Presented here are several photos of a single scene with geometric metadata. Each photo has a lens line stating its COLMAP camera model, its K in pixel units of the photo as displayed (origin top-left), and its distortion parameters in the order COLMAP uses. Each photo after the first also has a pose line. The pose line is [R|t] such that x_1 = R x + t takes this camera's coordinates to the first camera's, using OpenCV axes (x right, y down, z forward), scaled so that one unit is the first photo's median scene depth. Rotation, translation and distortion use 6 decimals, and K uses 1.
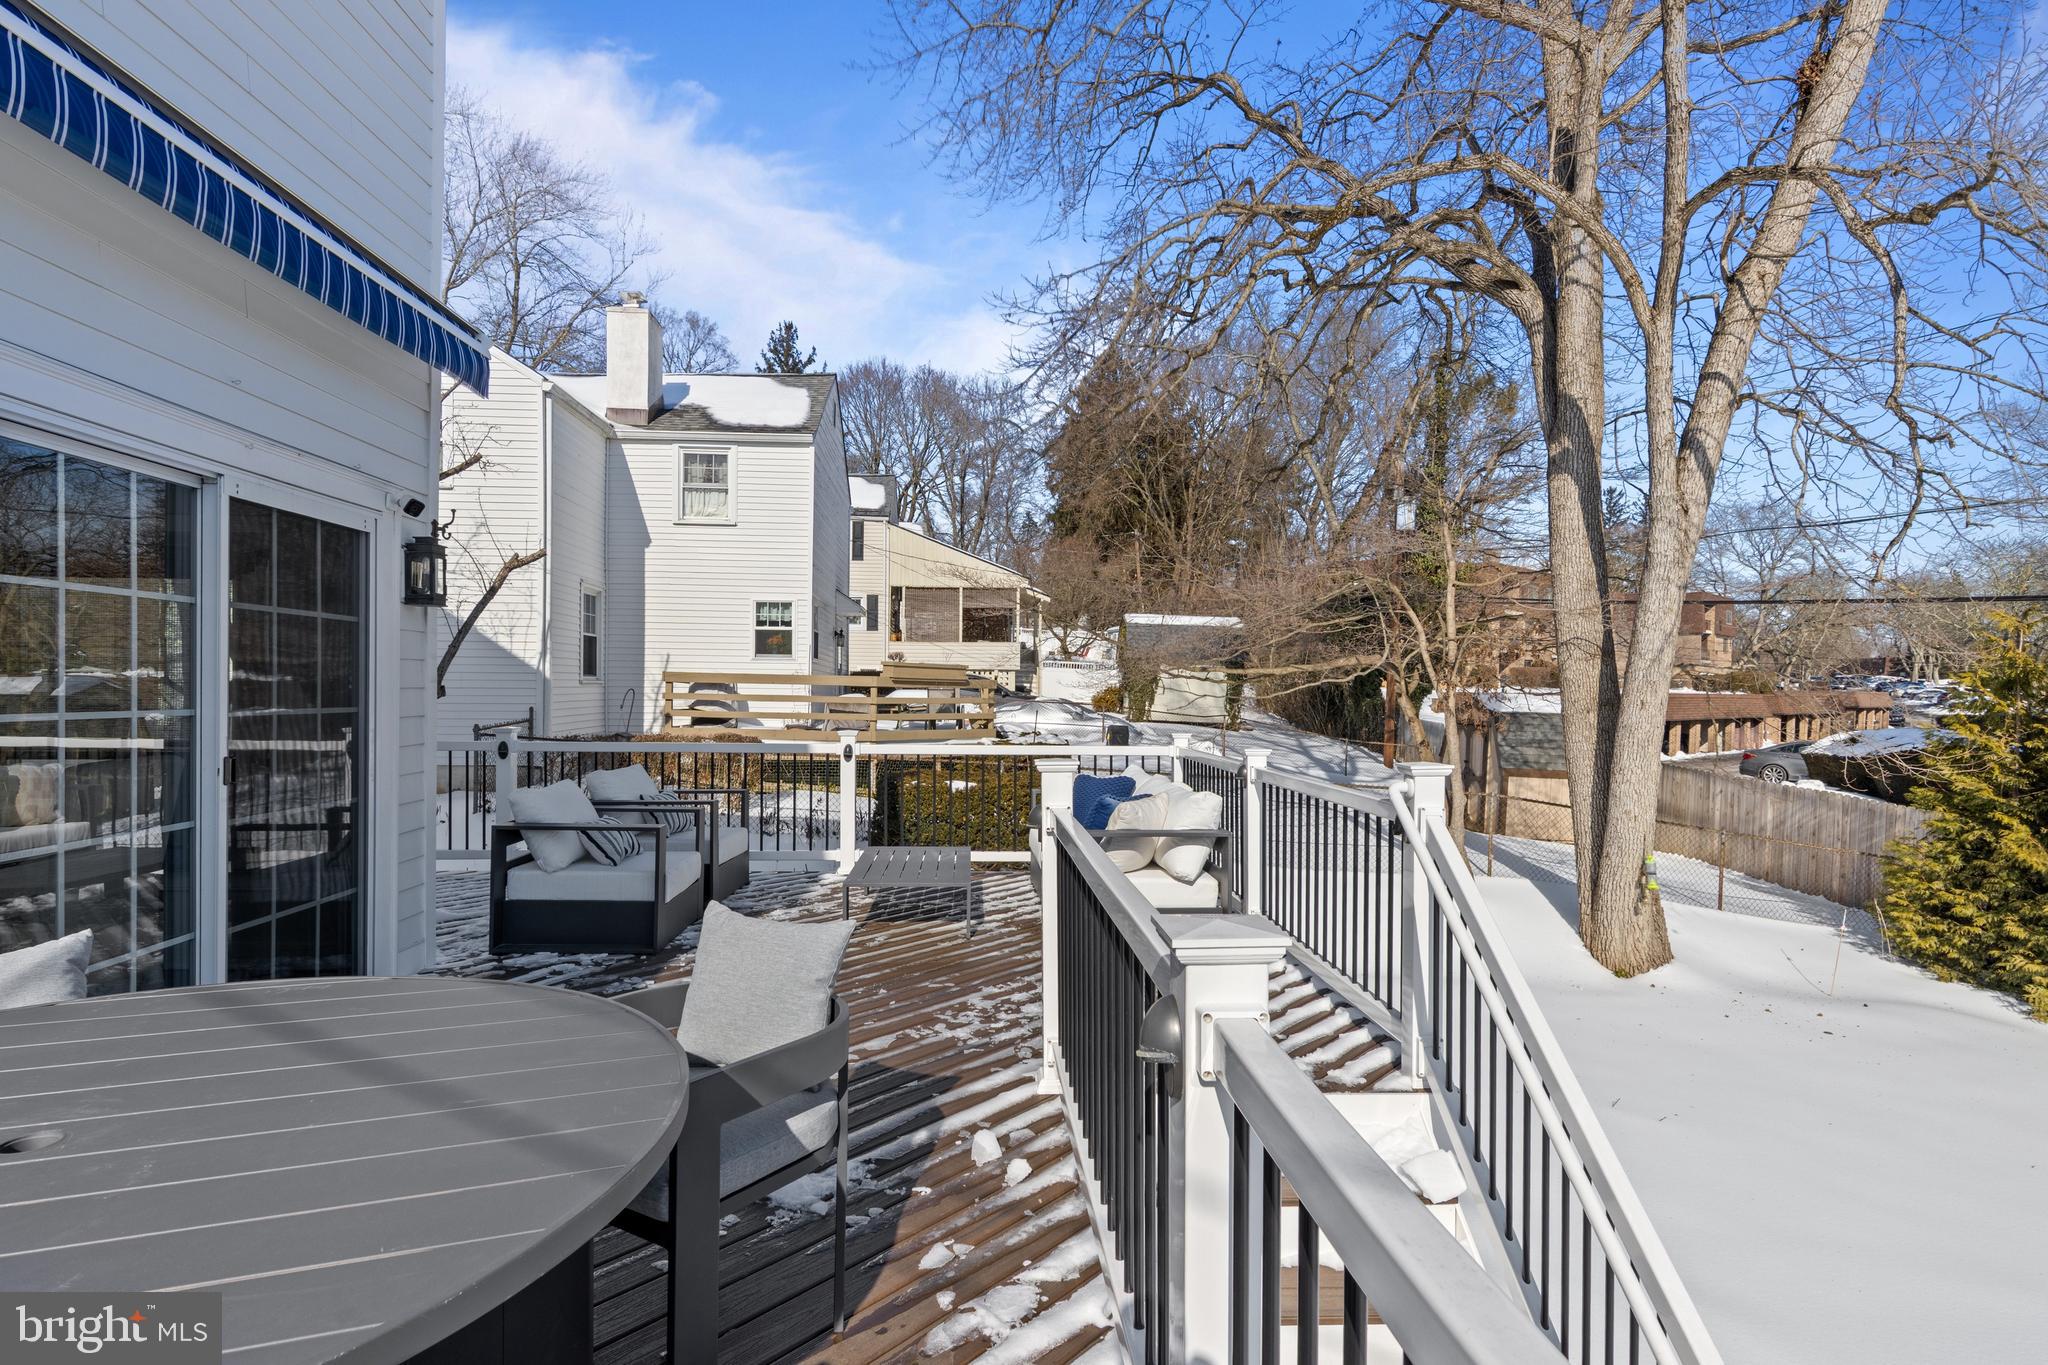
lens RADIAL K [[1057.9, 0, 1024.0], [0, 1057.9, 682.5], [0, 0, 1]] dist [0.011641, -0.001661]
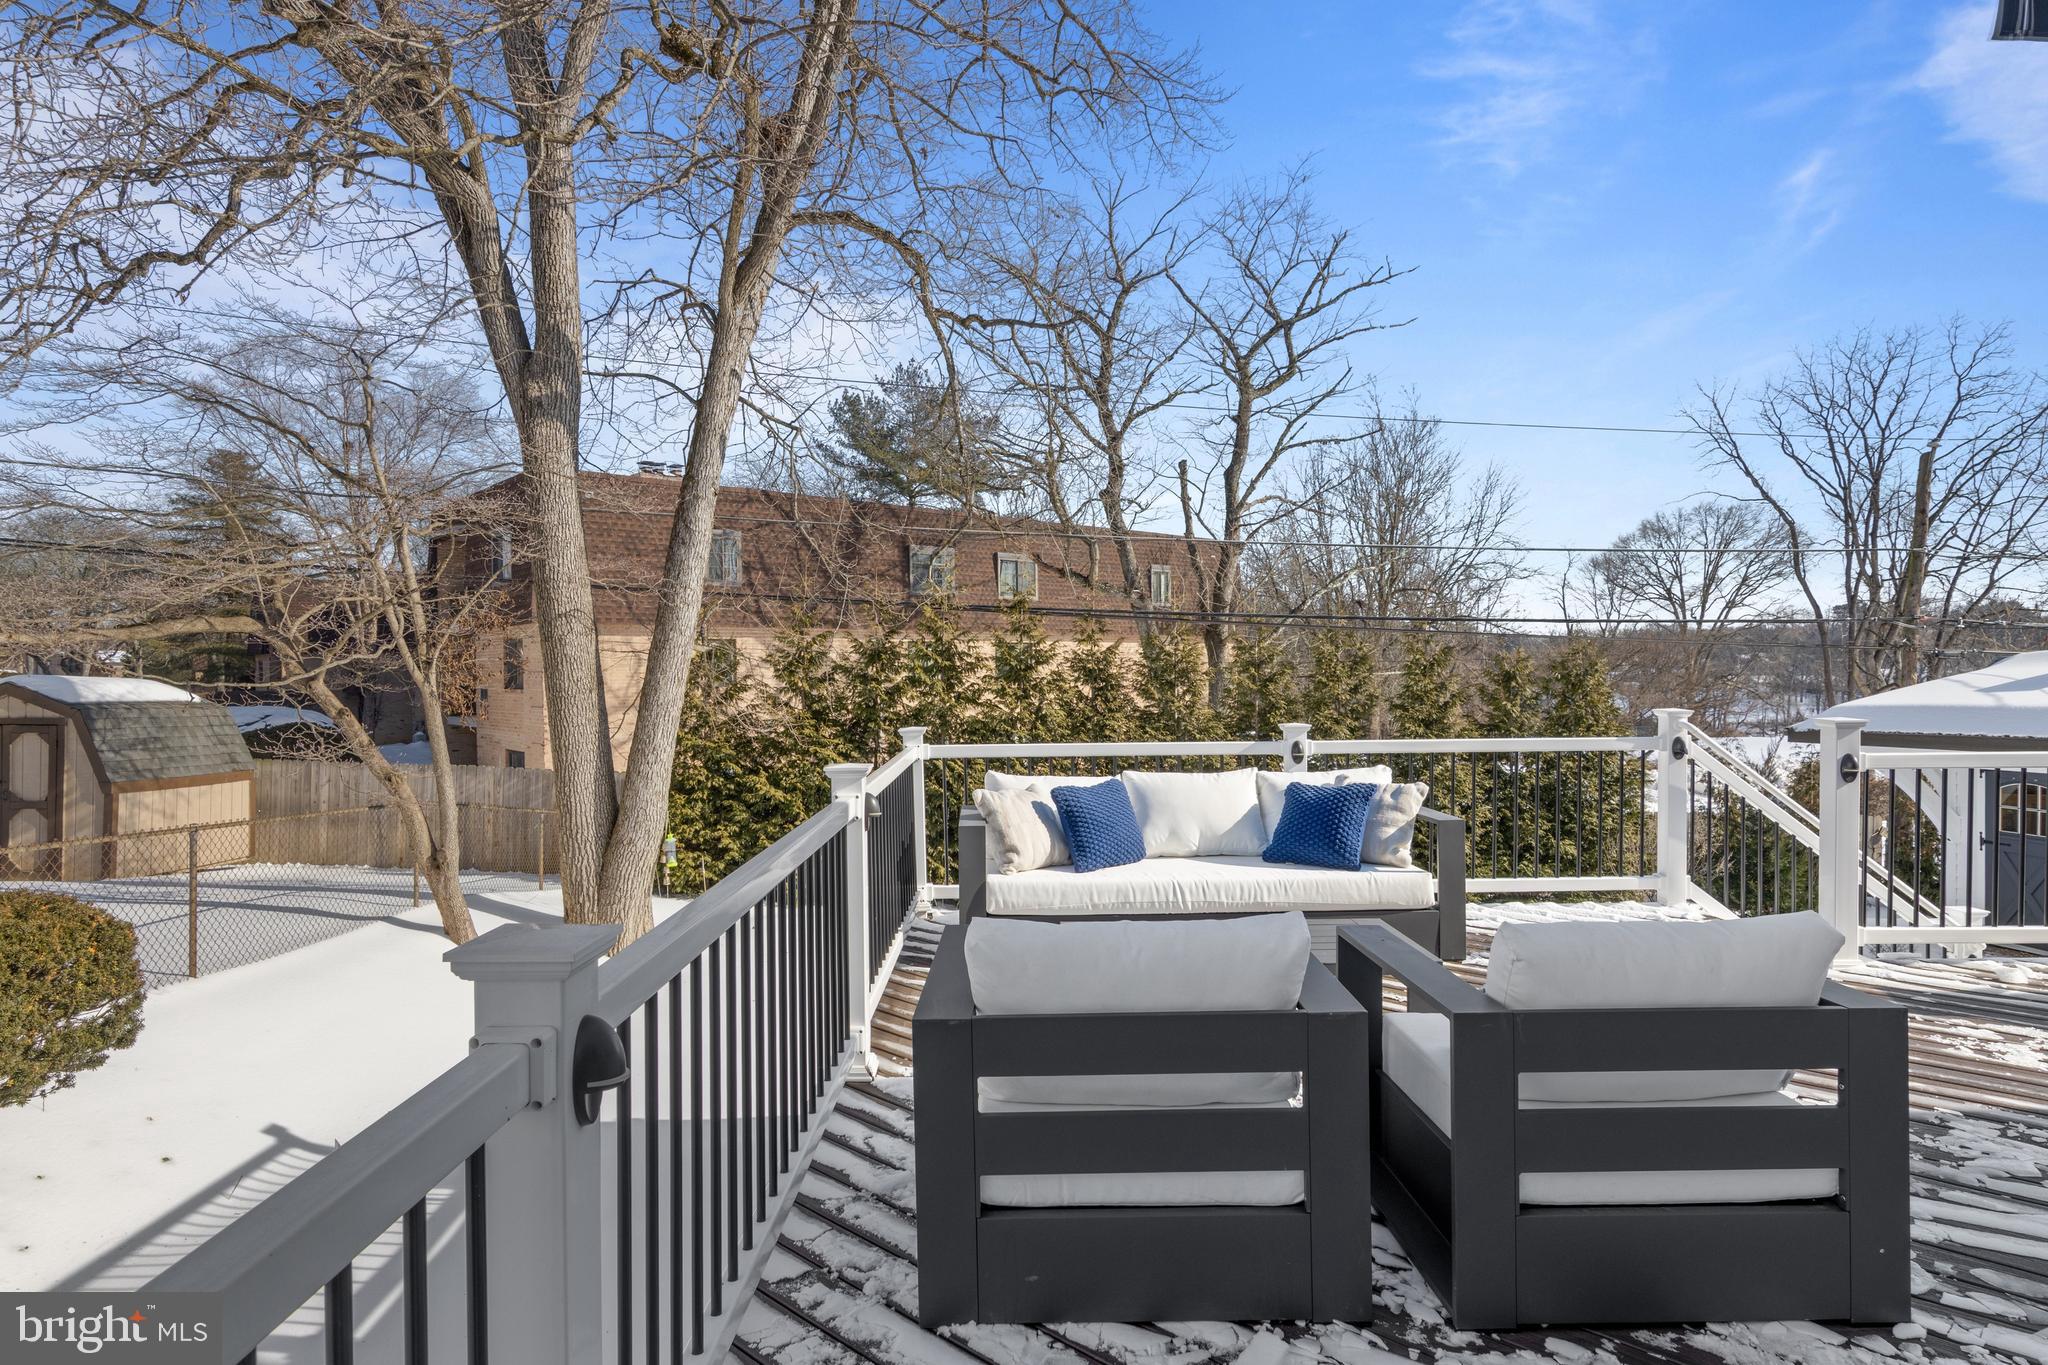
lens RADIAL K [[1128.6, 0, 1024.0], [0, 1128.6, 682.5], [0, 0, 1]] dist [0.011834, -0.000373]
pose [[0.031806, -0.017579, 0.999339, -1.056388], [-0.001525, 0.999843, 0.017636, 0.004092], [-0.999493, -0.002085, 0.031774, 1.480086]]
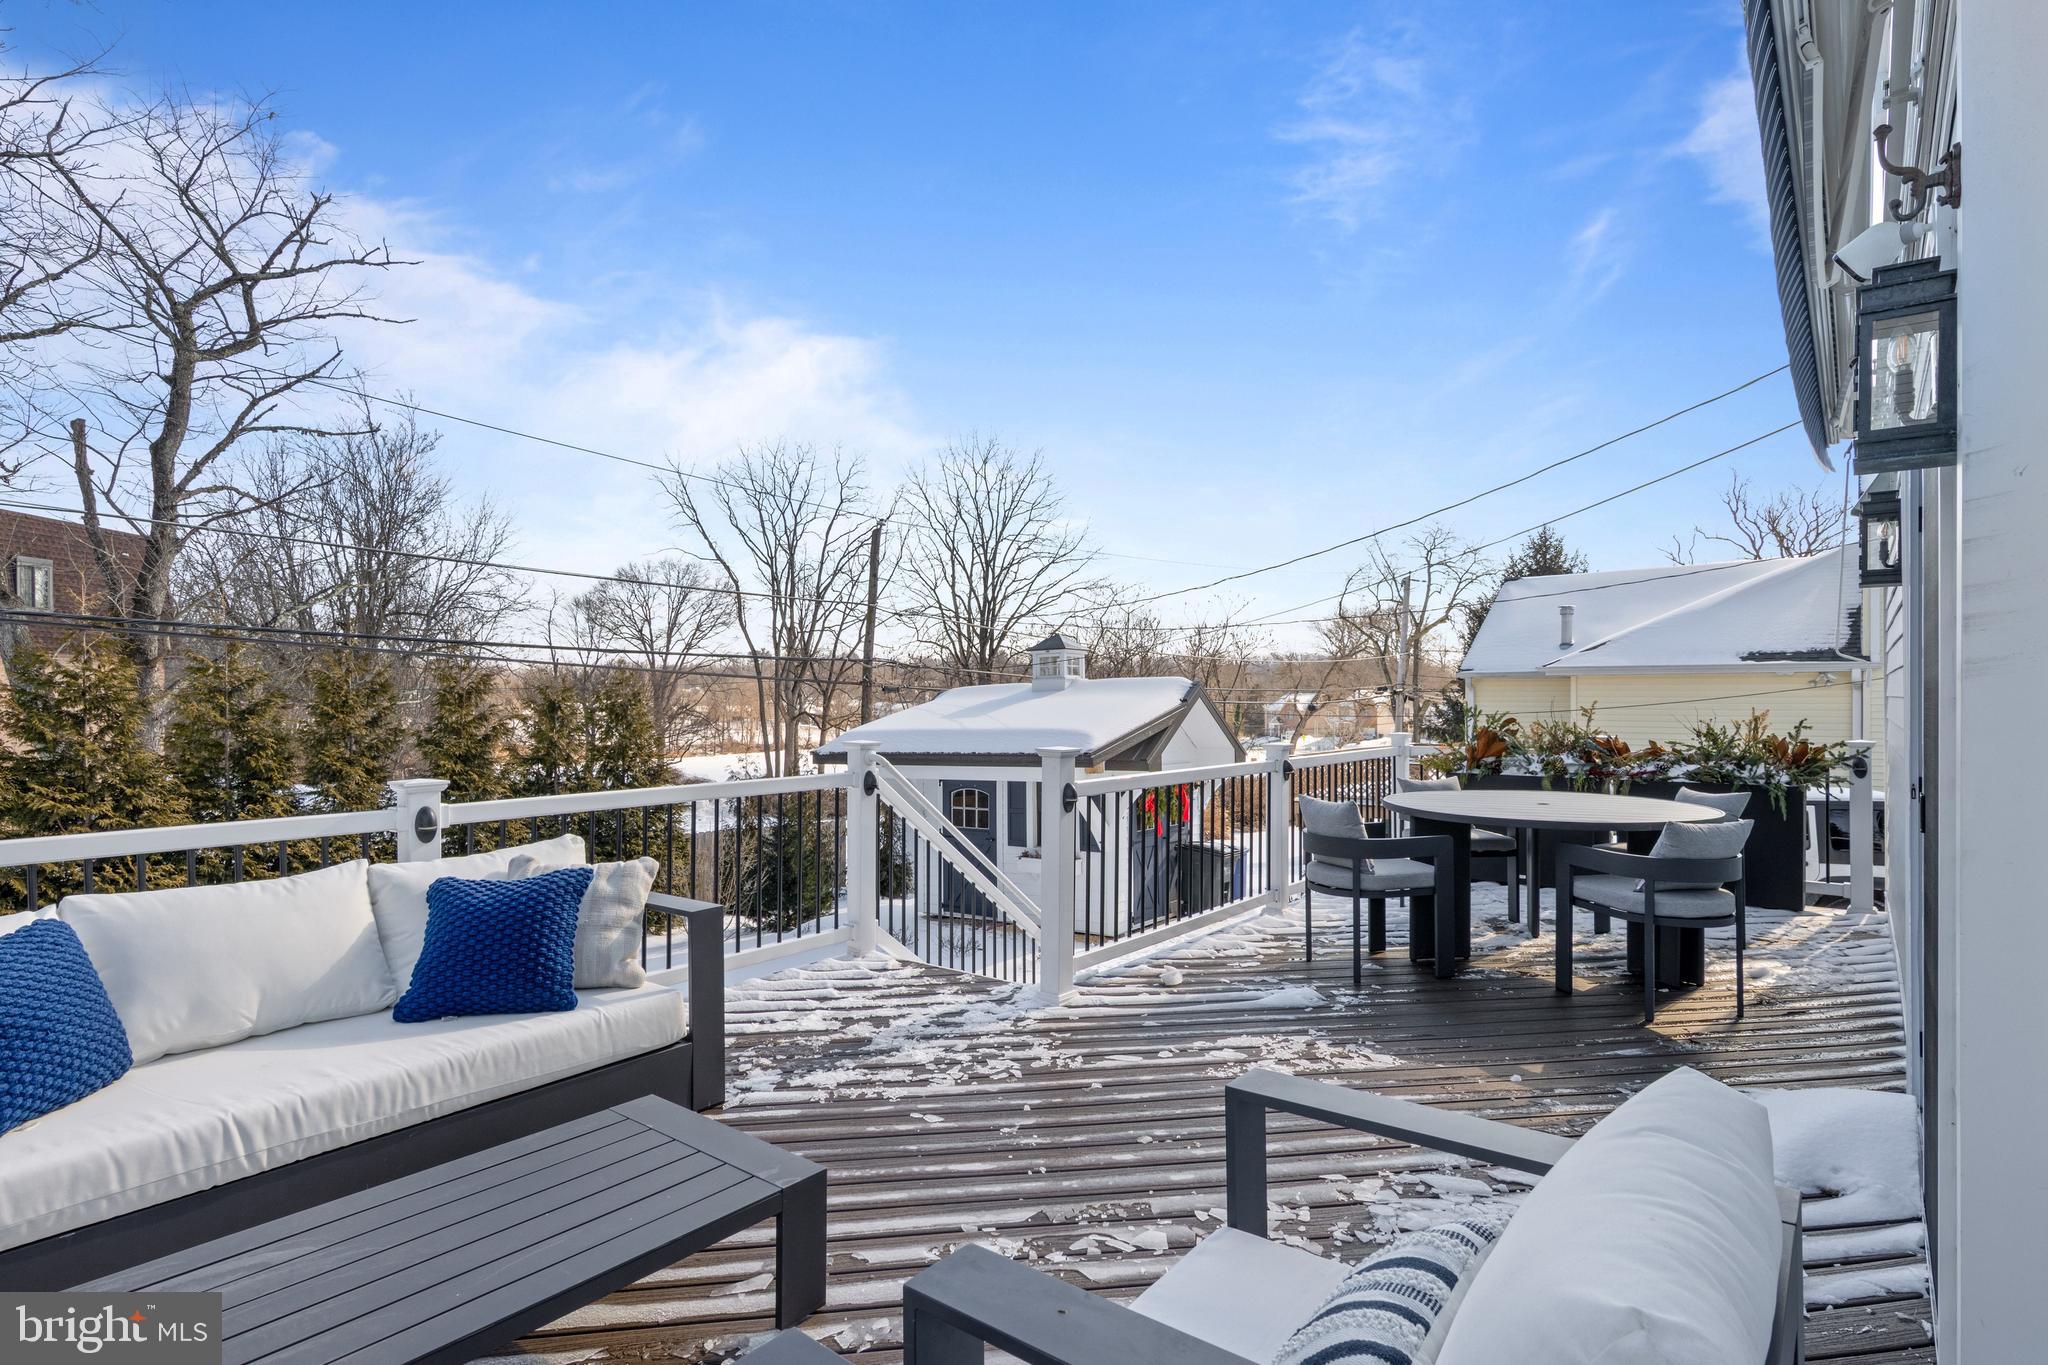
lens RADIAL K [[1050.2, 0, 1028.2], [0, 1050.2, 704.8], [0, 0, 1]] dist [0.010194, -0.001039]
pose [[-0.750756, -0.009636, 0.660509, -0.589663], [-0.007904, 0.999953, 0.005605, 0.010992], [-0.660532, -0.001012, -0.750797, 1.495213]]
